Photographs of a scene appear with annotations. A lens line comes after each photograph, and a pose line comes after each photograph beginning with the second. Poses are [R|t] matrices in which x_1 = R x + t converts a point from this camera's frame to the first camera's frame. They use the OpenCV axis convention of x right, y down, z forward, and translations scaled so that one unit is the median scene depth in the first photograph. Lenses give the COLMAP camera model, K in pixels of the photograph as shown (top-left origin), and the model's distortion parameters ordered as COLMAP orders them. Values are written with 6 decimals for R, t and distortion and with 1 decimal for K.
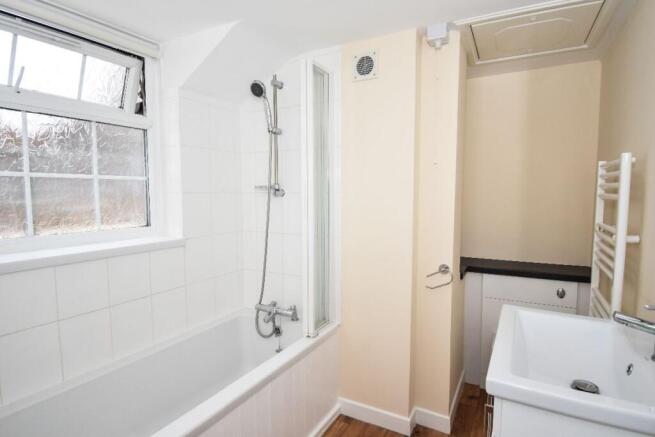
lens RADIAL K [[354.0, 0, 327.4], [0, 354.0, 218.1], [0, 0, 1]] dist [0.017614, -0.008220]
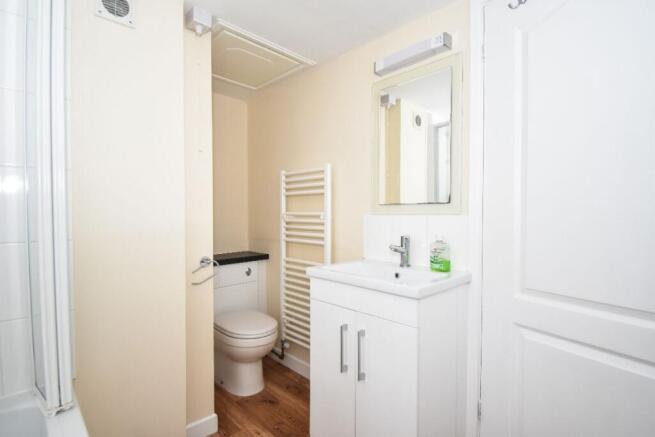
lens RADIAL K [[321.8, 0, 326.2], [0, 321.8, 217.1], [0, 0, 1]] dist [-0.000783, -0.000269]
pose [[0.309090, -0.008179, 0.950998, -0.422283], [0.074129, 0.997128, -0.015517, 0.062614], [-0.948139, 0.075293, 0.308808, 0.427450]]
